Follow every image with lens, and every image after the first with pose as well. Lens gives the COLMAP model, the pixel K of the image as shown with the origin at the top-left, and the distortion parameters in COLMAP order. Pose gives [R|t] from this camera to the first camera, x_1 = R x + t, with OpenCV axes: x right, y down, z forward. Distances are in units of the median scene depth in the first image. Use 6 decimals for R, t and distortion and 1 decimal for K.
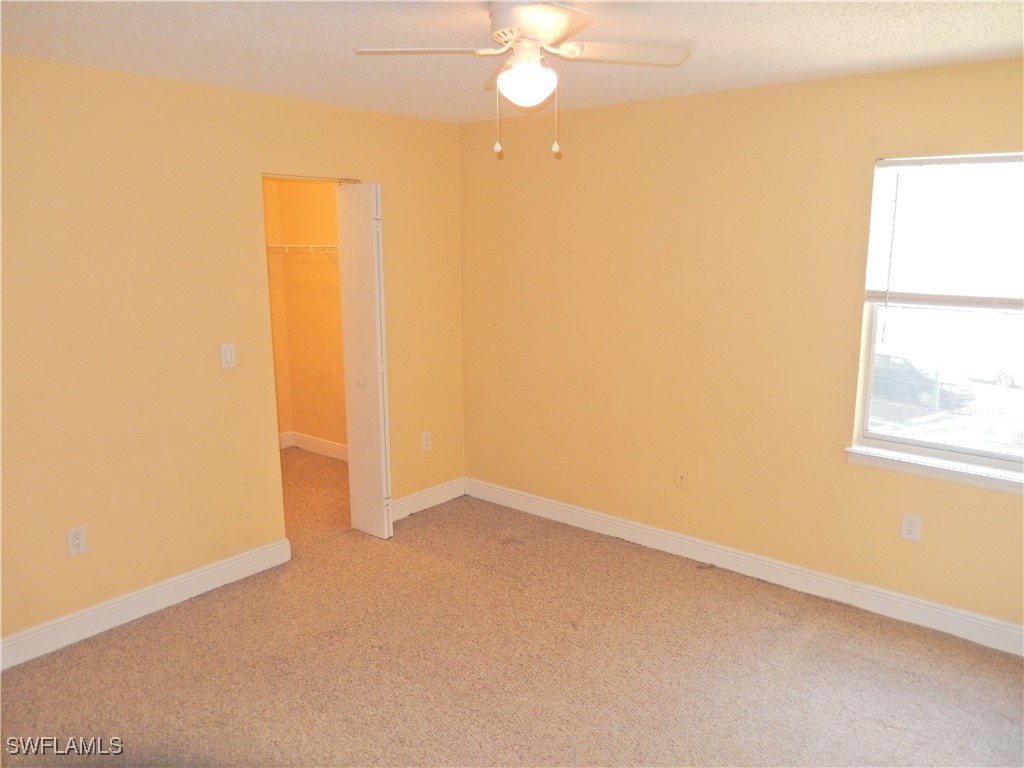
lens RADIAL K [[762.9, 0, 514.7], [0, 762.9, 370.5], [0, 0, 1]] dist [-0.002042, -0.008121]
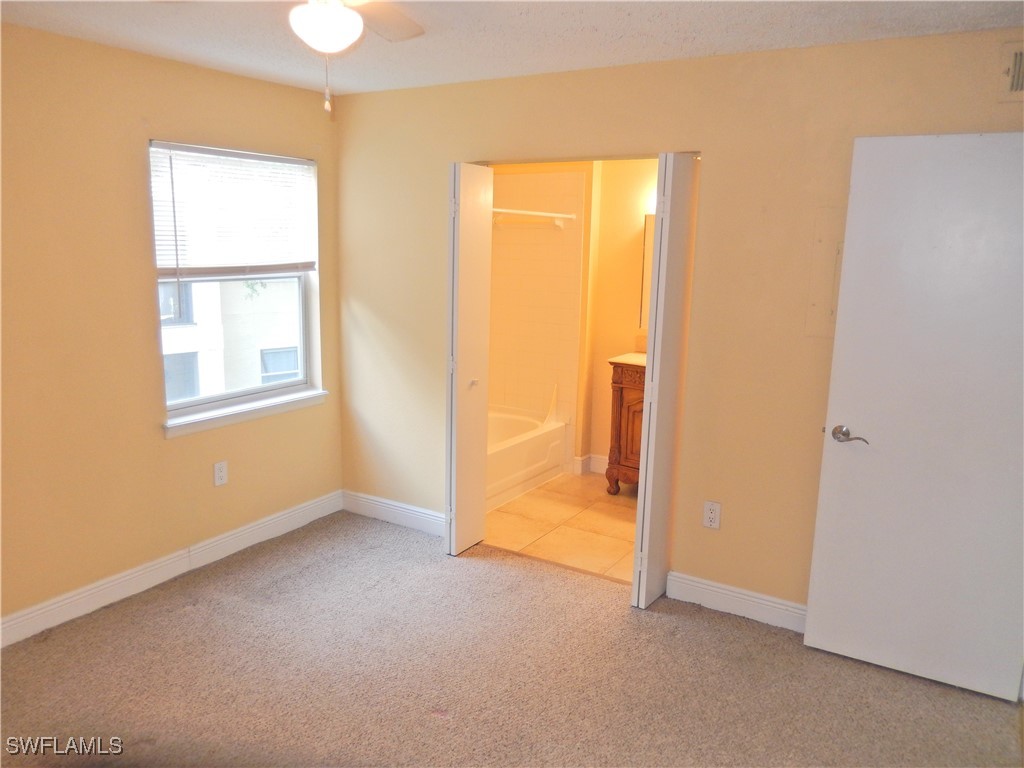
lens RADIAL K [[762.9, 0, 514.7], [0, 762.9, 370.5], [0, 0, 1]] dist [-0.002042, -0.008121]
pose [[-0.151999, -0.174238, 0.972902, -0.625598], [0.150519, 0.968777, 0.197016, -0.100719], [-0.976852, 0.176386, -0.121026, 0.684163]]
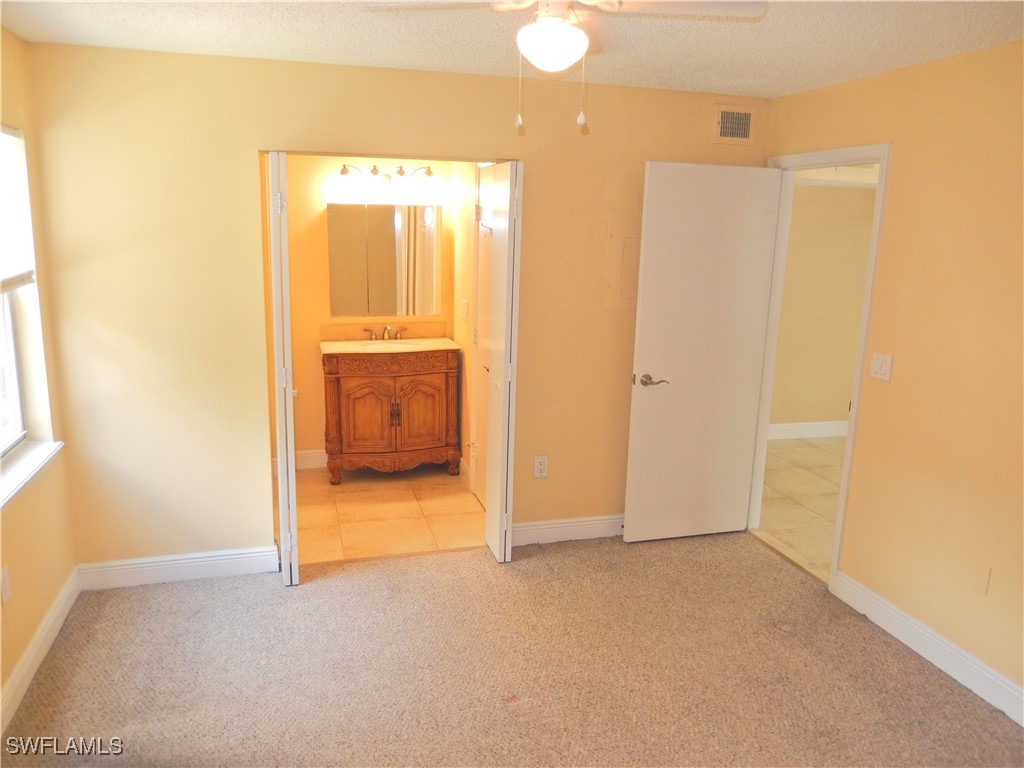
lens RADIAL K [[761.7, 0, 515.3], [0, 761.7, 377.5], [0, 0, 1]] dist [-0.010068, -0.005316]
pose [[-0.832018, -0.133413, 0.538467, -0.310936], [0.072868, 0.935958, 0.344489, -0.227811], [-0.549942, 0.325858, -0.769013, 1.245955]]
